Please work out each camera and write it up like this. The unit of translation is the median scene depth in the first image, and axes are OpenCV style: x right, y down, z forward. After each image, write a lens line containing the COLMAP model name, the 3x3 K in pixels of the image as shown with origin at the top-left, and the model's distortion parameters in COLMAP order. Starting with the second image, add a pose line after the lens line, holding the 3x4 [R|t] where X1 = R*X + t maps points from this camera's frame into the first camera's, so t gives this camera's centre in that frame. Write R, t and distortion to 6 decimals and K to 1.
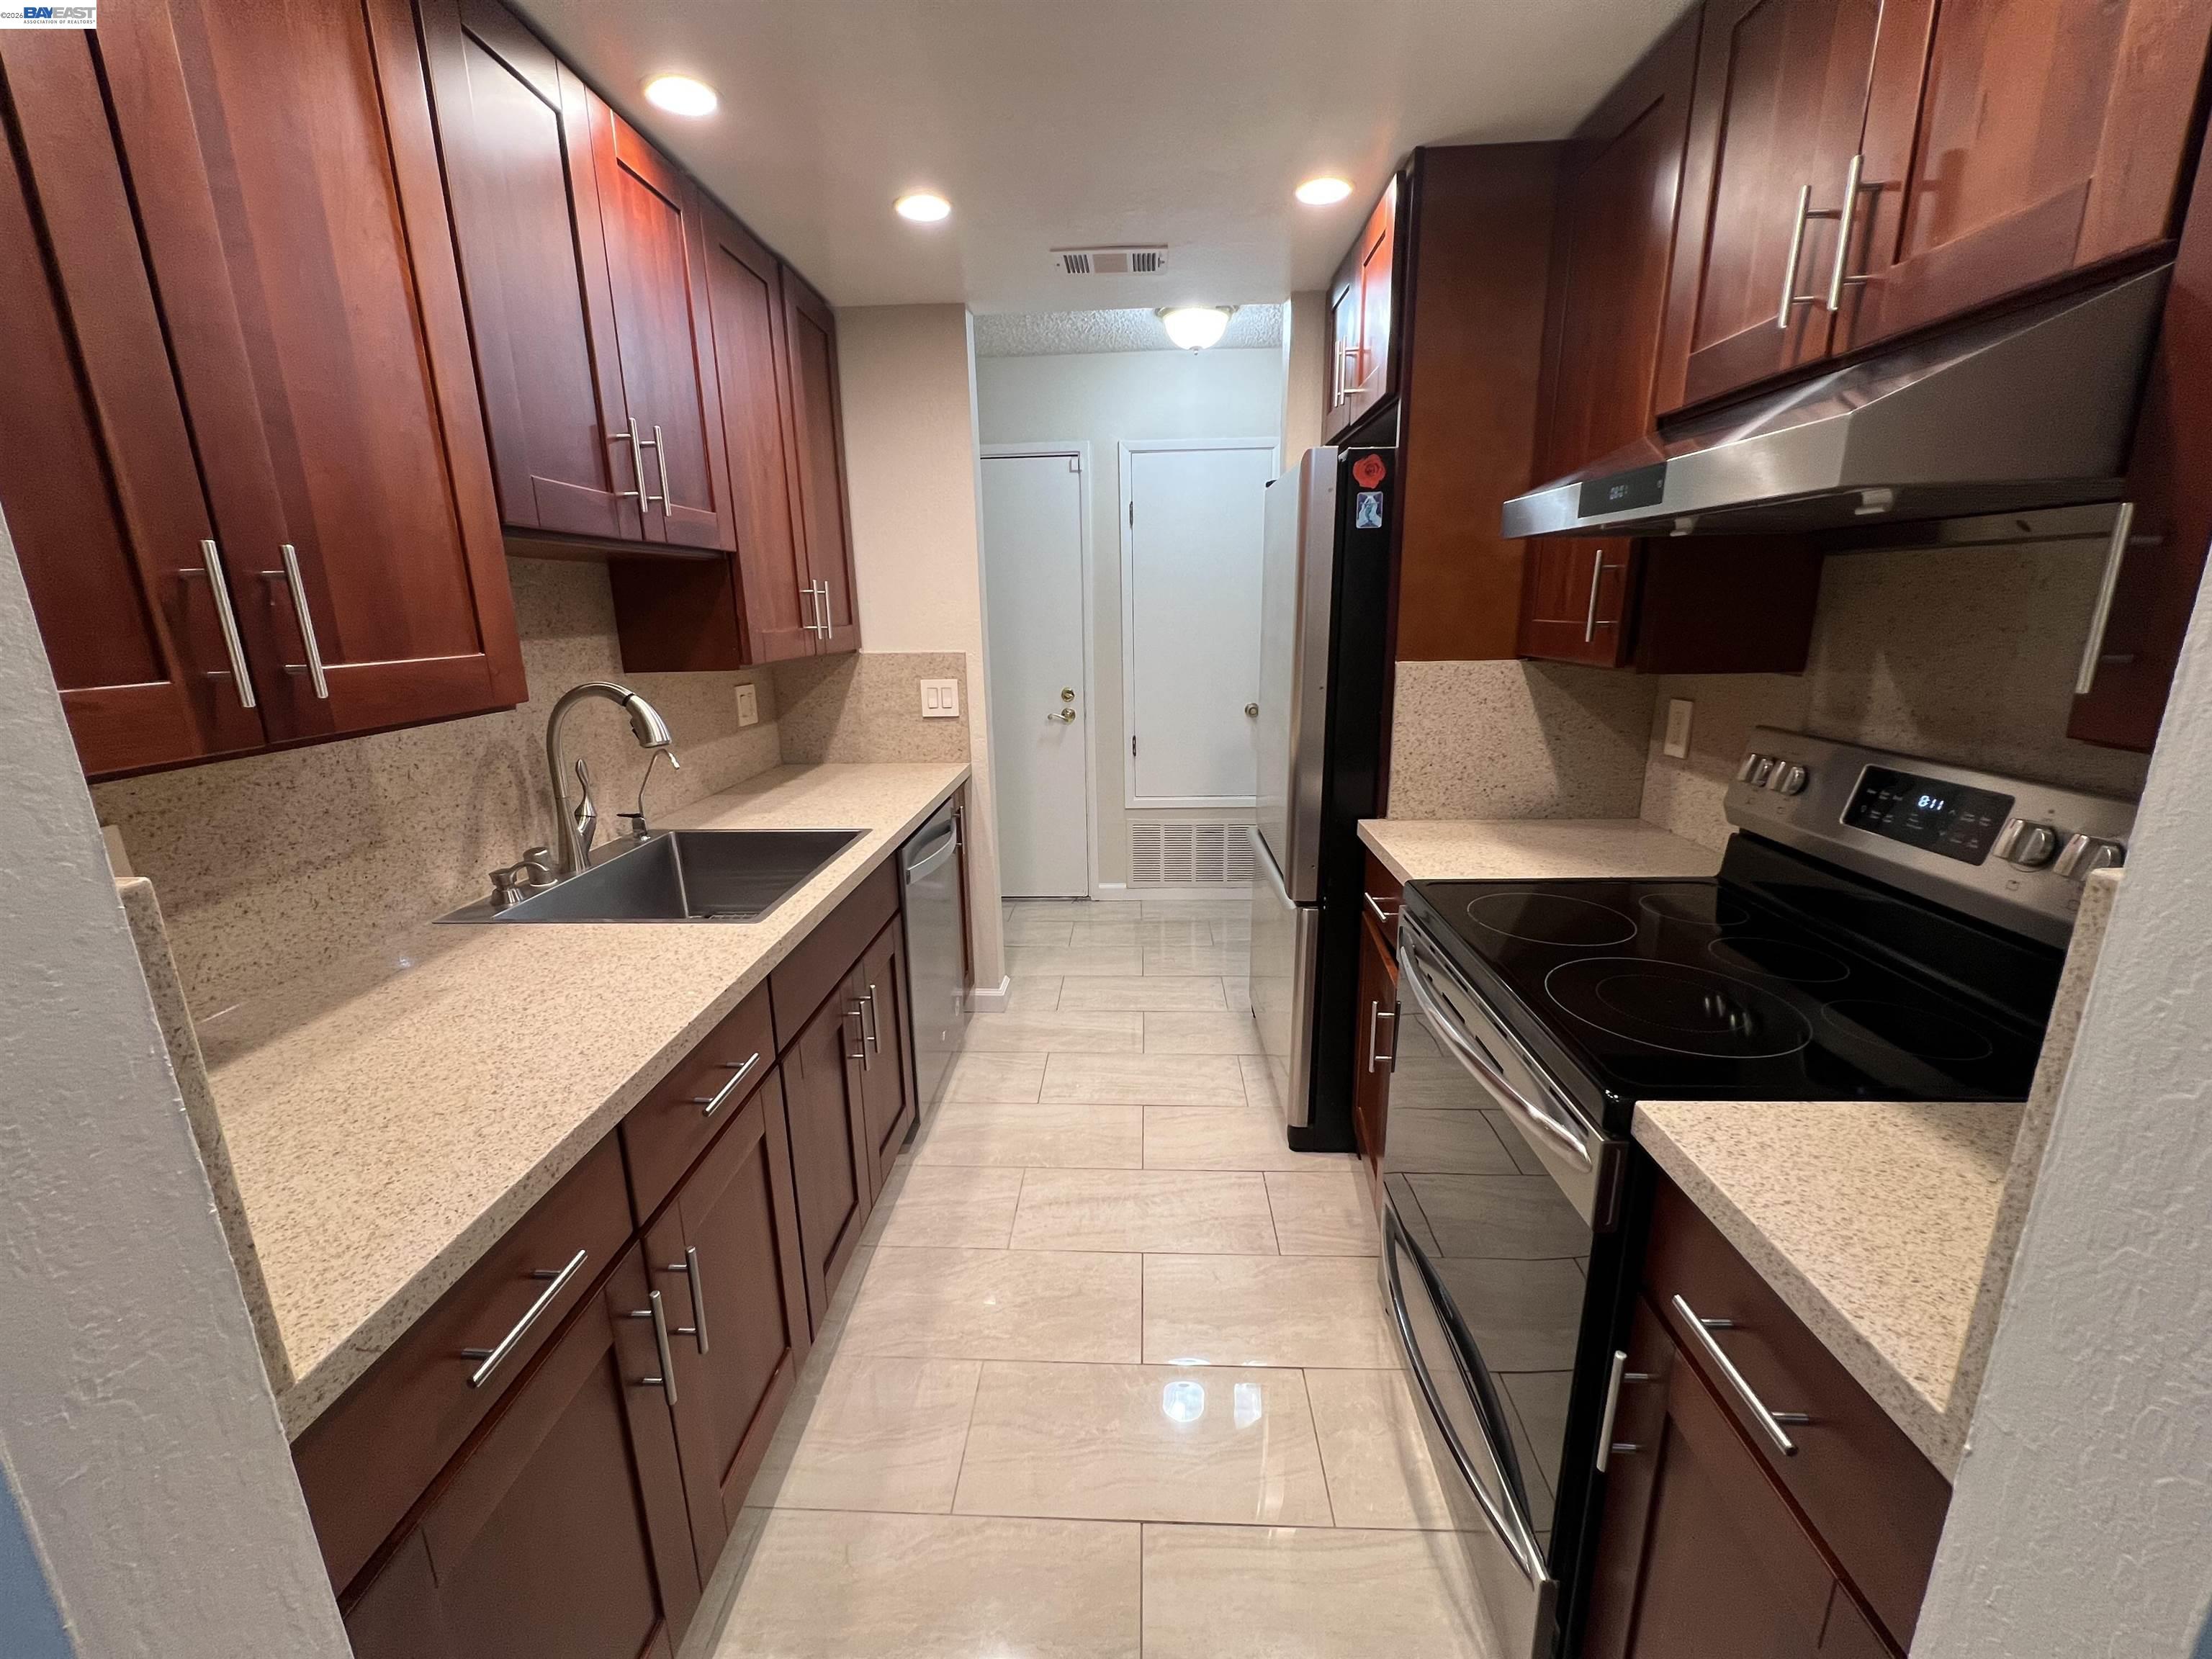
lens RADIAL K [[883.4, 0, 1100.9], [0, 883.4, 826.8], [0, 0, 1]] dist [-0.002213, 0.000377]
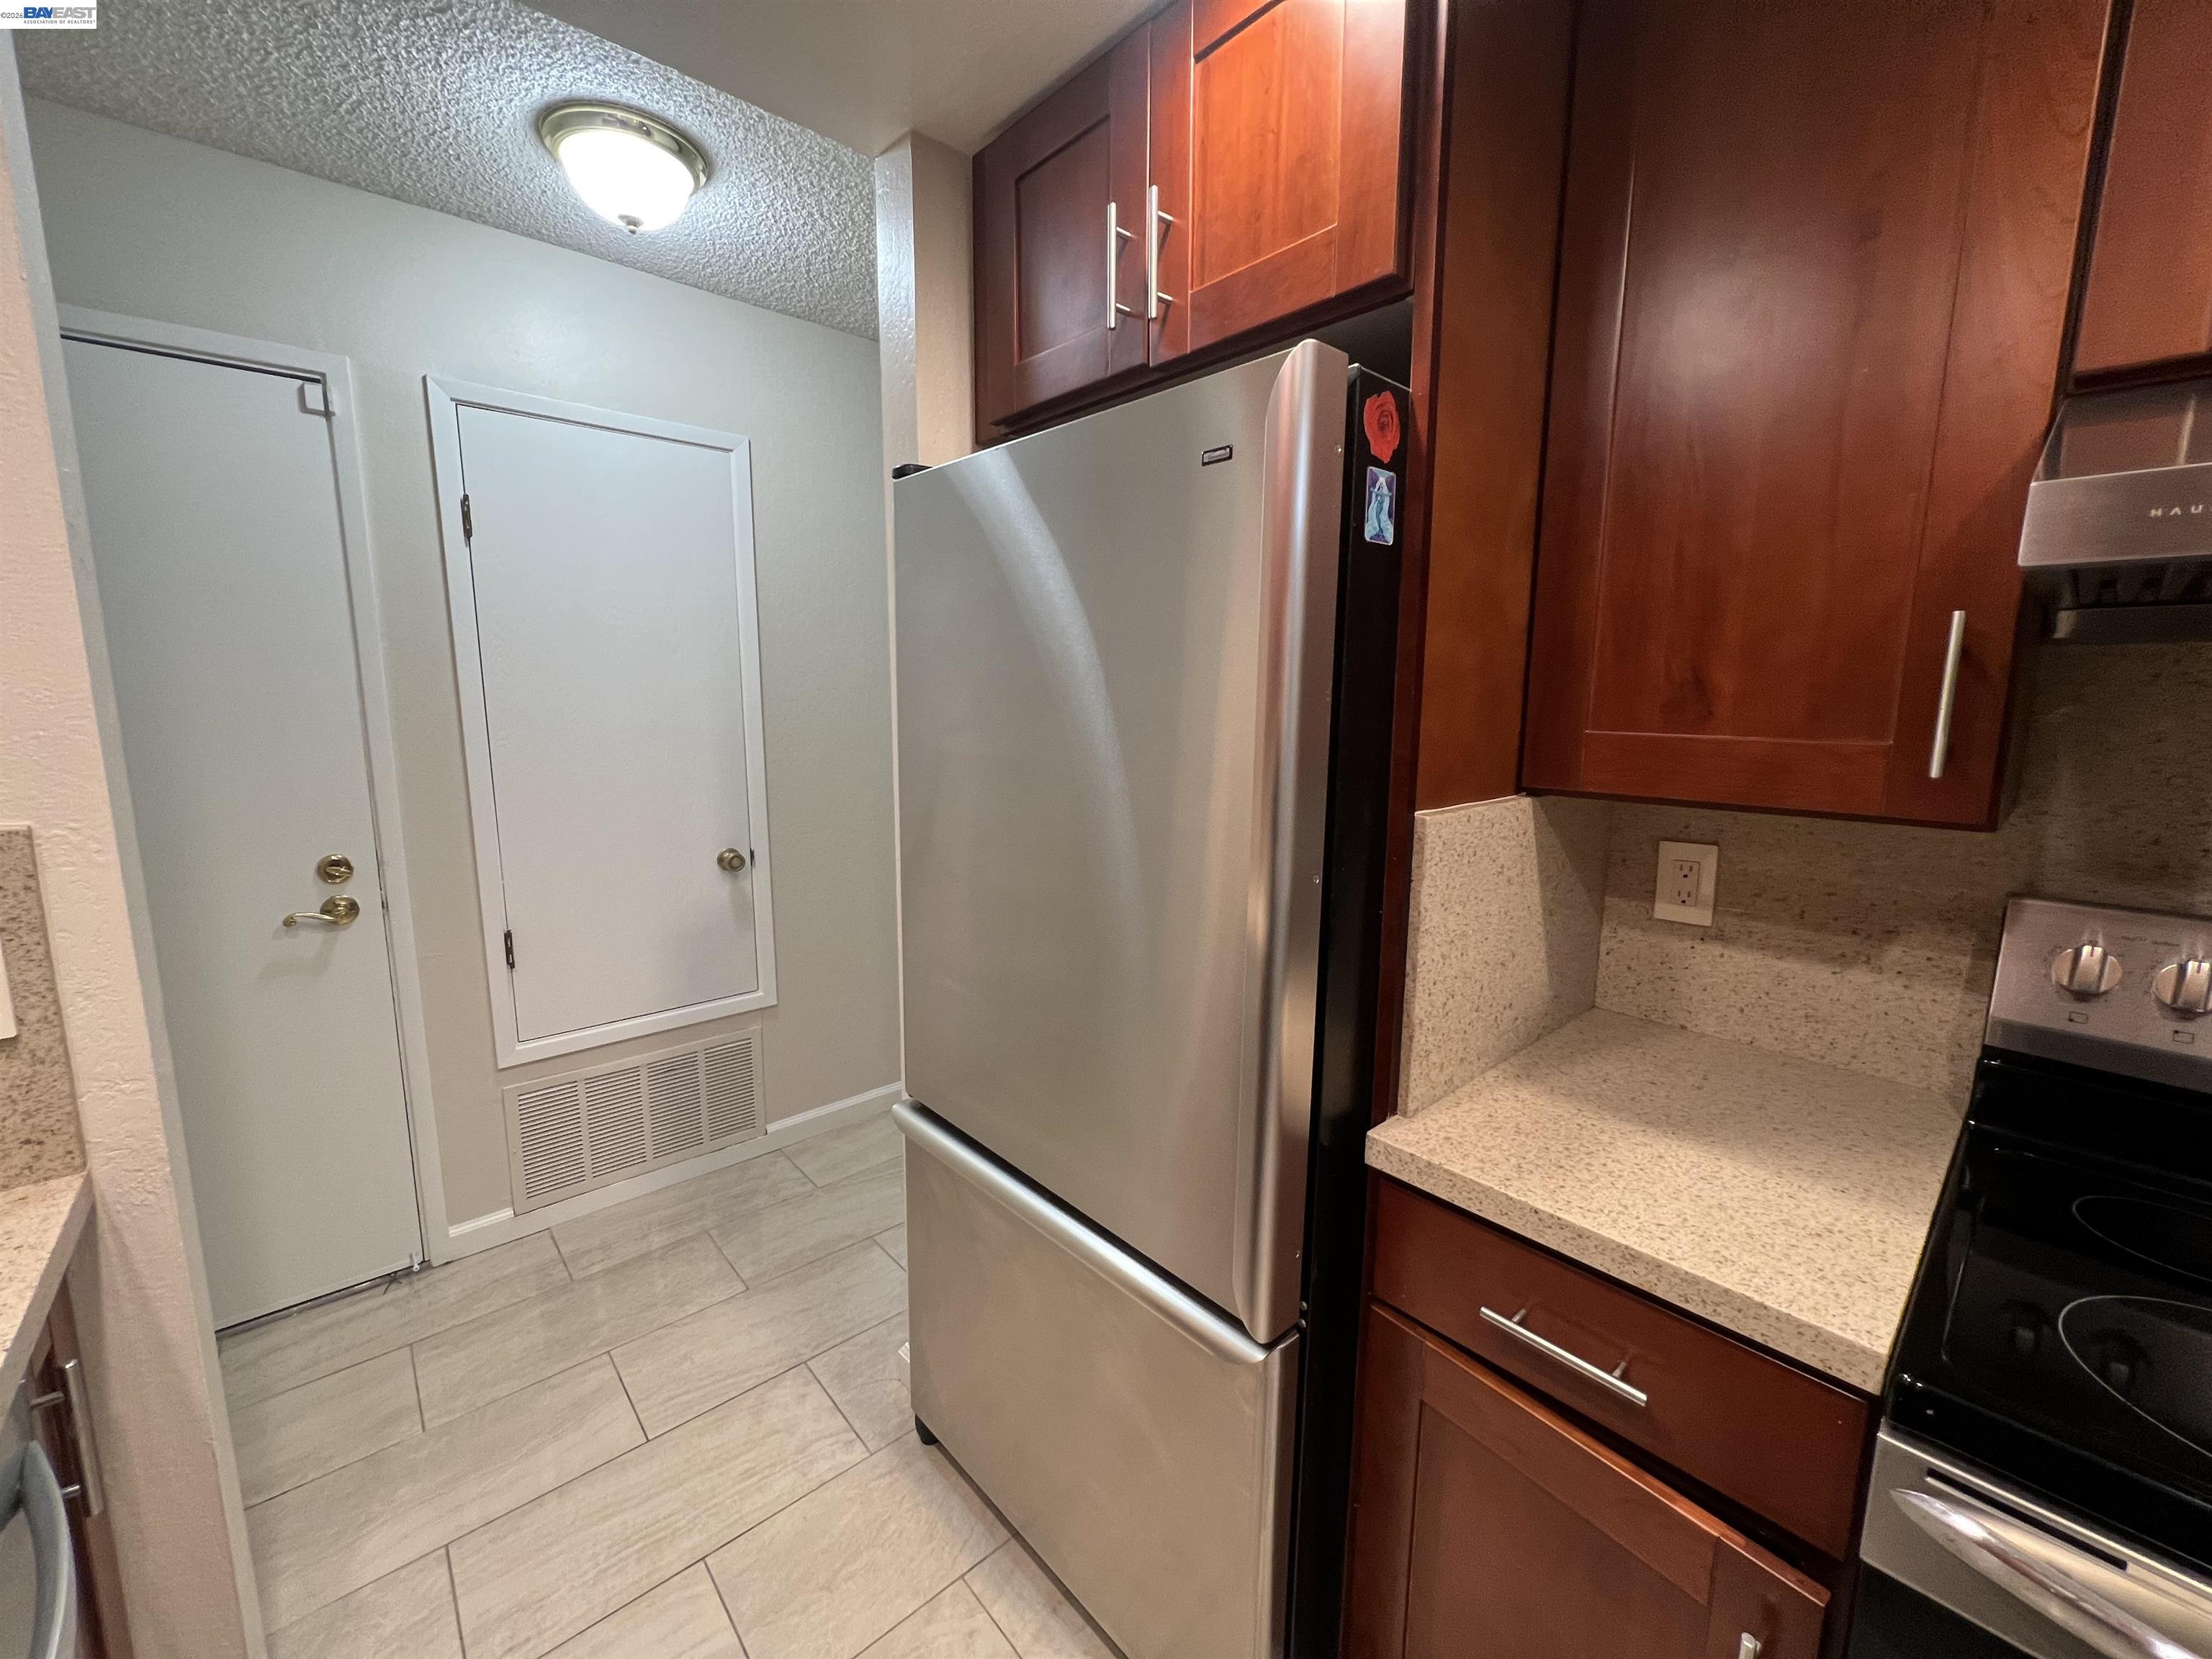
lens RADIAL K [[883.4, 0, 1102.8], [0, 883.4, 823.8], [0, 0, 1]] dist [-0.002213, 0.000377]
pose [[0.714344, -0.080525, 0.695146, -0.149349], [0.152019, 0.987492, -0.041826, -0.191968], [-0.683083, 0.135554, 0.717651, 0.782796]]
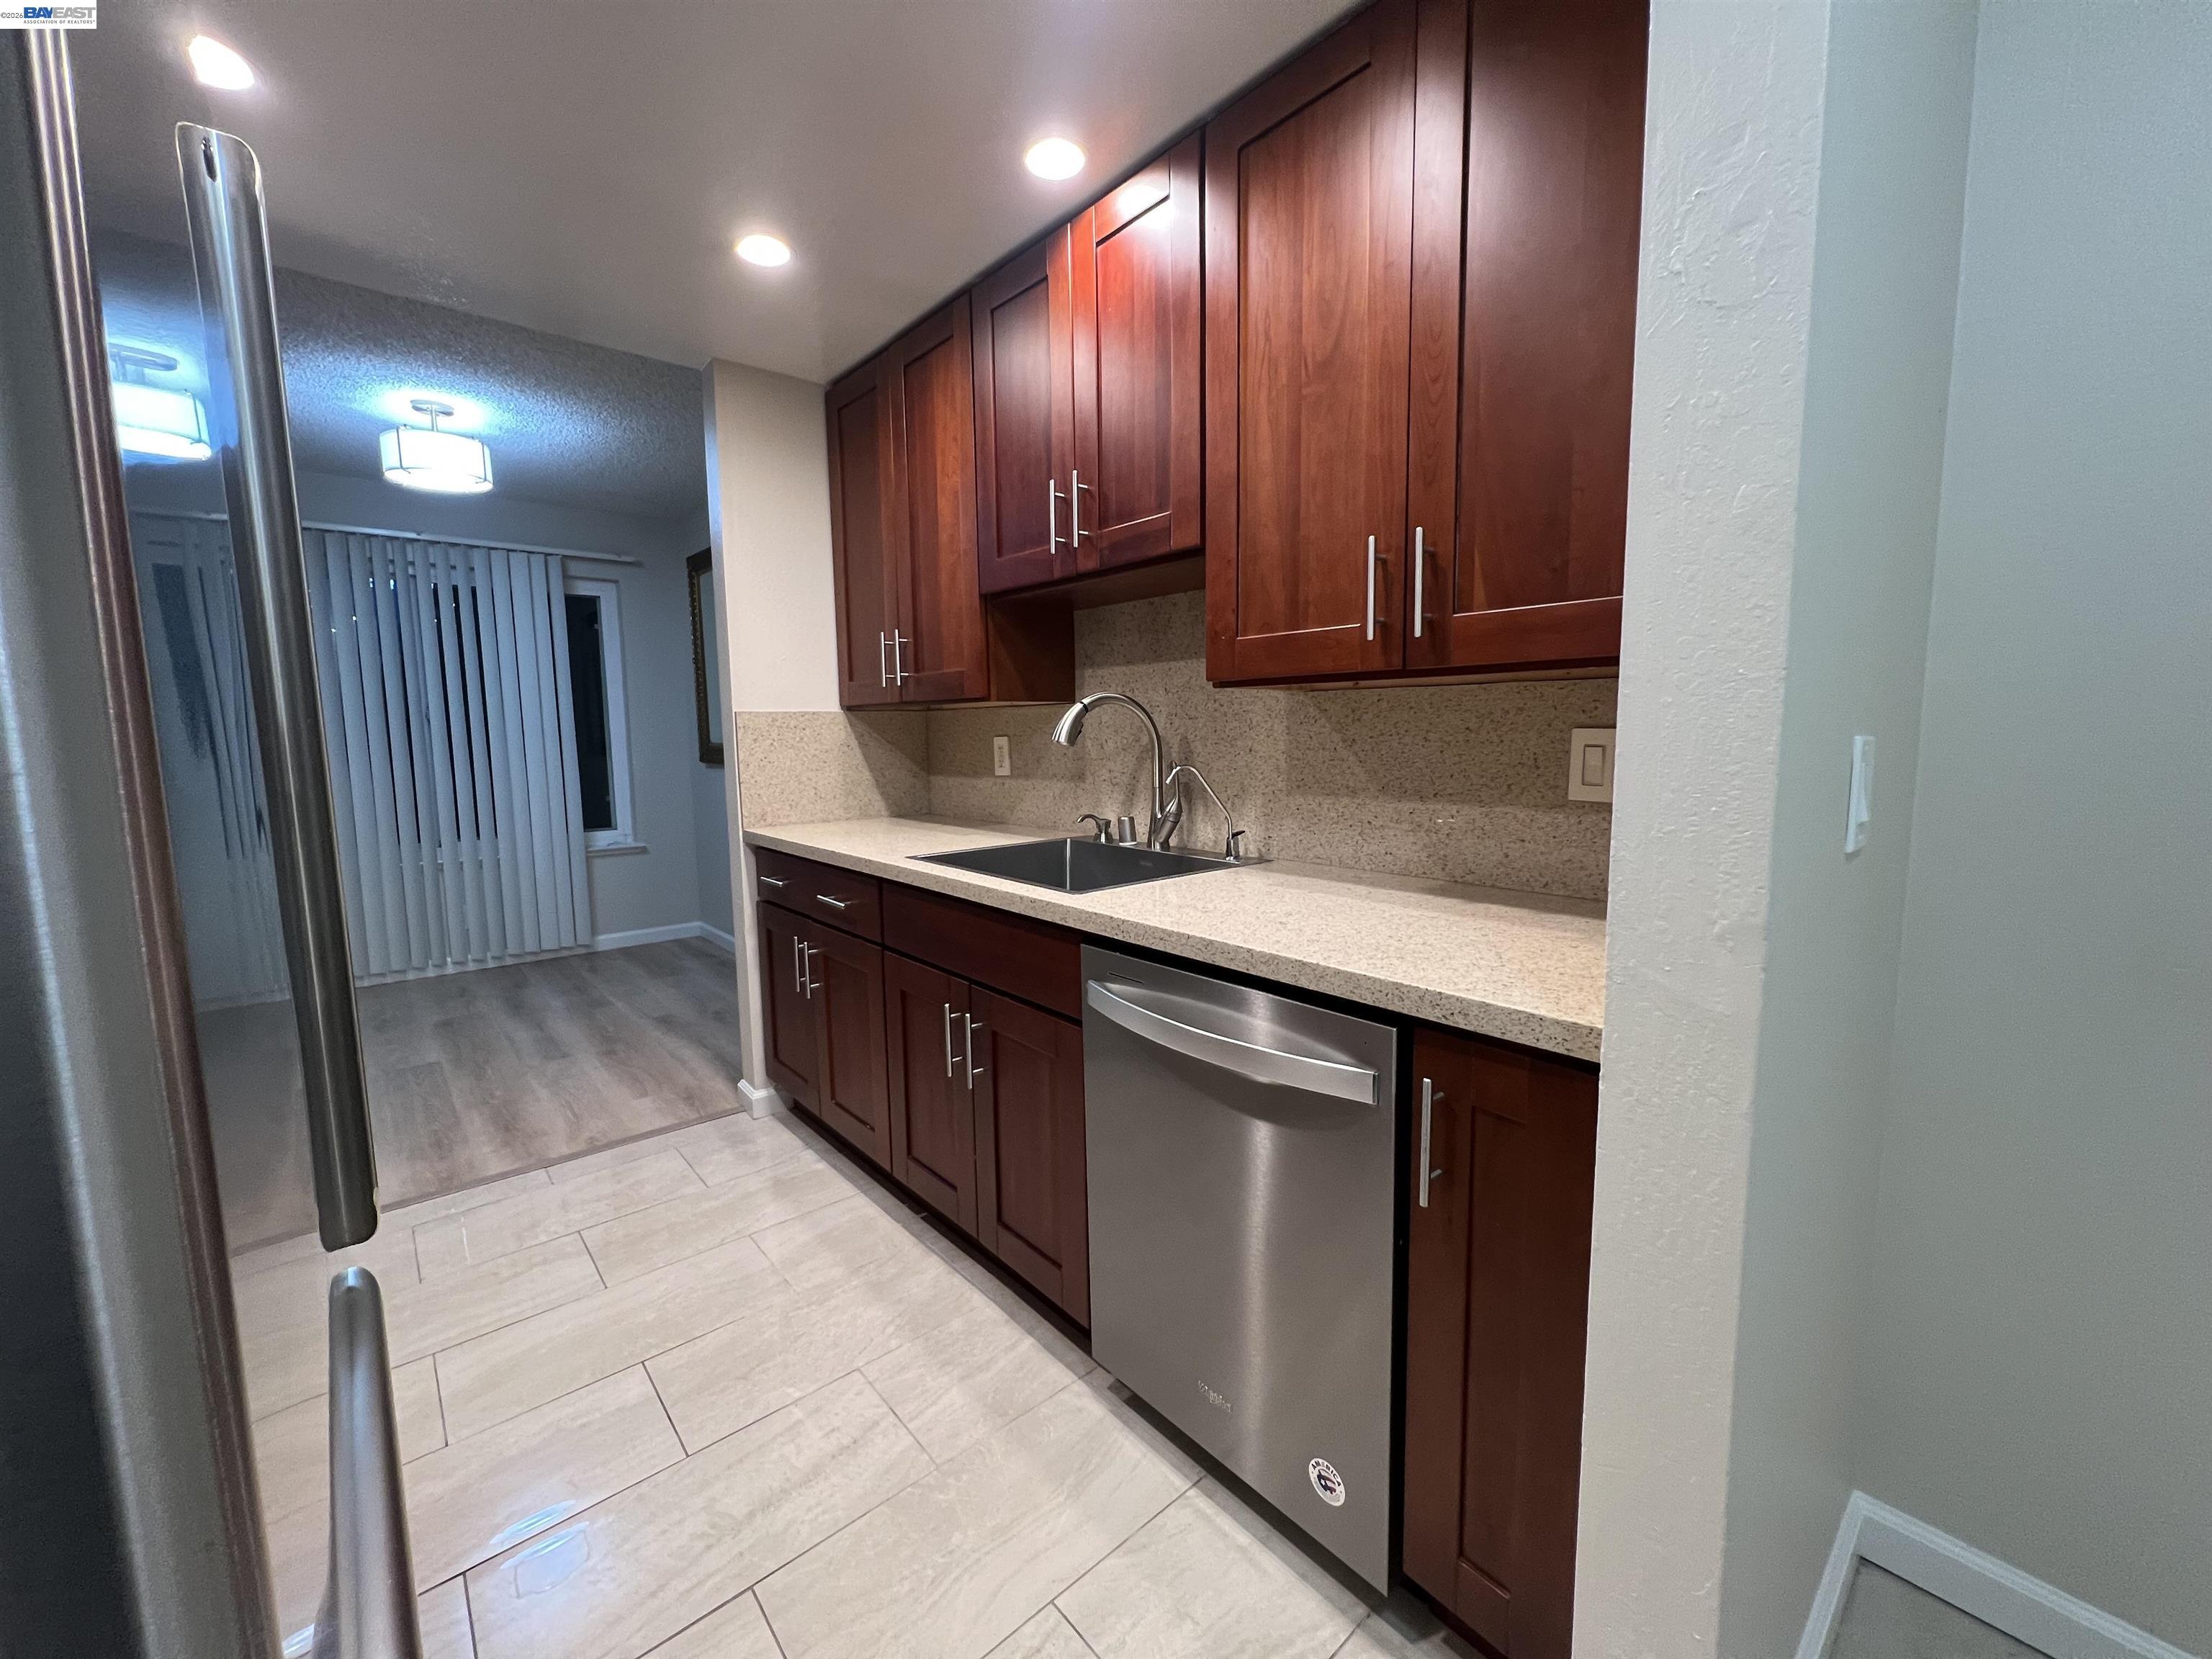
lens RADIAL K [[883.4, 0, 1098.0], [0, 883.4, 818.6], [0, 0, 1]] dist [-0.002213, 0.000377]
pose [[-0.729798, 0.102119, -0.675993, 0.253406], [-0.138279, 0.946296, 0.292237, -0.308184], [0.669532, 0.306750, -0.676484, 1.628178]]
